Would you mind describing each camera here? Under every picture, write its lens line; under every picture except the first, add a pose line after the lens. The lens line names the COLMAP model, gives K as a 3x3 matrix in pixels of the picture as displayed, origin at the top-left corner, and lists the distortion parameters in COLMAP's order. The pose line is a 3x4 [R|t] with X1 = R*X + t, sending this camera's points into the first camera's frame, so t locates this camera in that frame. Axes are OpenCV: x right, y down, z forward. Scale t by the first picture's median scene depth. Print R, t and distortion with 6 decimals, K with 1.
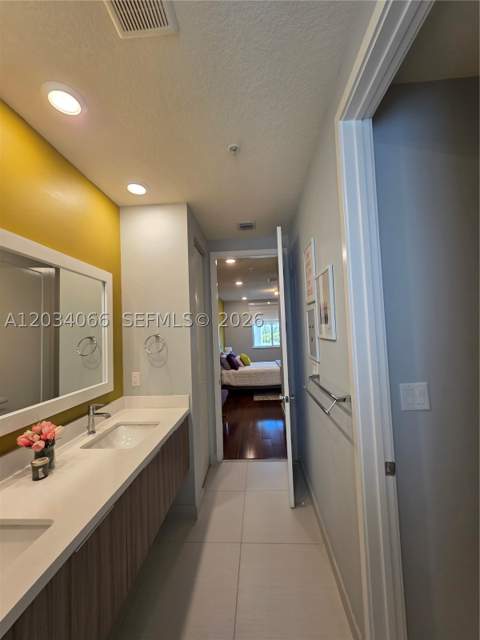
lens RADIAL K [[254.4, 0, 240.1], [0, 254.4, 319.5], [0, 0, 1]] dist [0.000900, 0.000026]
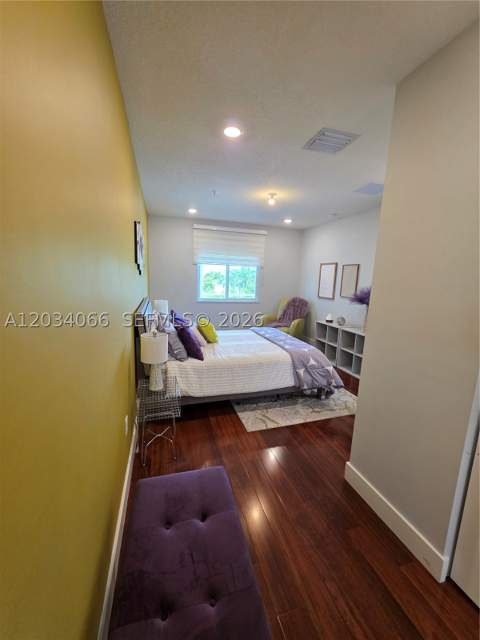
lens RADIAL K [[254.4, 0, 242.3], [0, 254.4, 320.5], [0, 0, 1]] dist [0.000900, 0.000026]
pose [[0.932042, 0.012391, 0.362139, -0.105738], [-0.090666, 0.975599, 0.199967, 0.035933], [-0.350824, -0.219211, 0.910422, 0.569993]]
